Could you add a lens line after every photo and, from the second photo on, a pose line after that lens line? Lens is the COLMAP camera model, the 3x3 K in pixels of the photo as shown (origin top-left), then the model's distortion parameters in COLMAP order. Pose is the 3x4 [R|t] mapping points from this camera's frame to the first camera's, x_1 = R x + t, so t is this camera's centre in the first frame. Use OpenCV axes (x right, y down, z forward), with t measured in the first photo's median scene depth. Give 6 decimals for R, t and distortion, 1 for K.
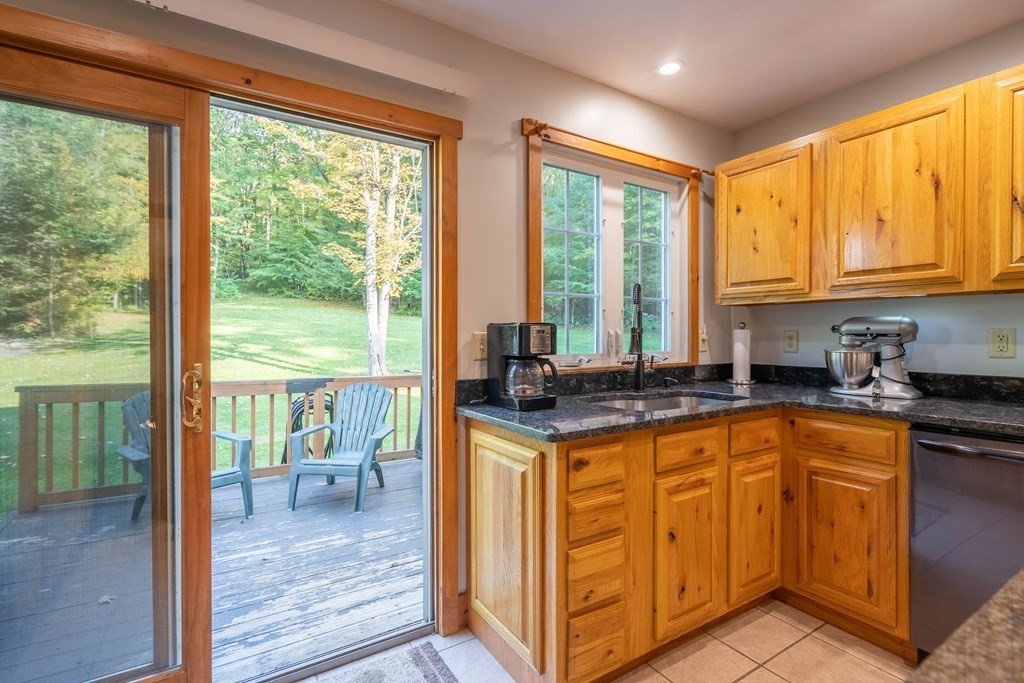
lens RADIAL K [[471.9, 0, 505.4], [0, 471.9, 339.2], [0, 0, 1]] dist [-0.002202, -0.000148]
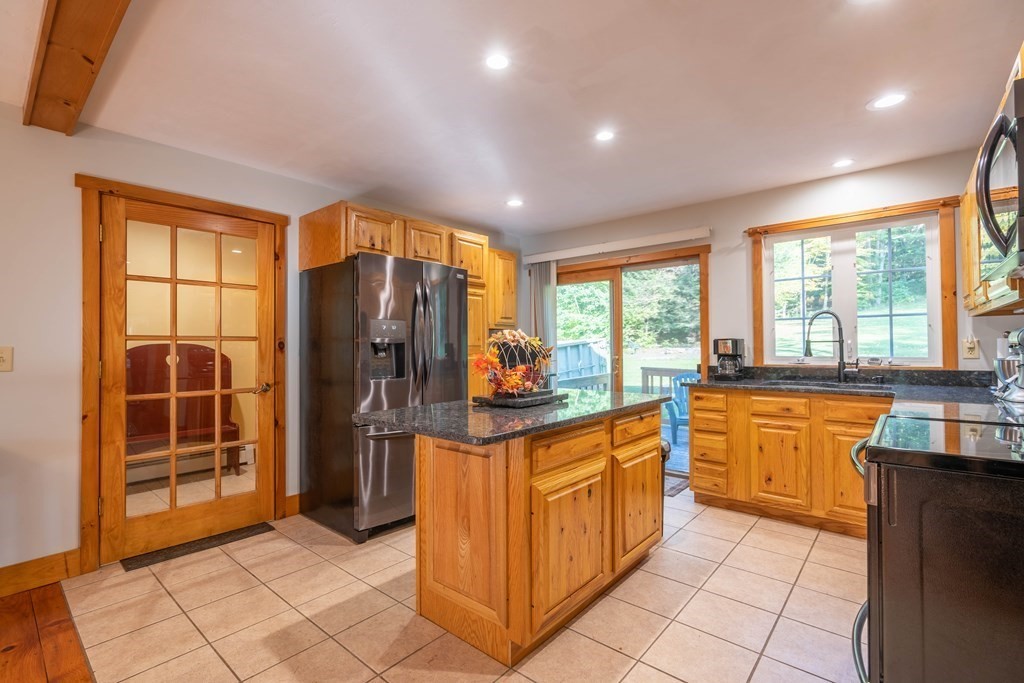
lens RADIAL K [[471.9, 0, 505.4], [0, 471.9, 339.2], [0, 0, 1]] dist [-0.002202, -0.000148]
pose [[0.292675, -0.011722, -0.956140, 1.672786], [-0.001758, 0.999917, -0.012797, -0.004492], [0.956210, 0.005427, 0.292630, -0.505138]]
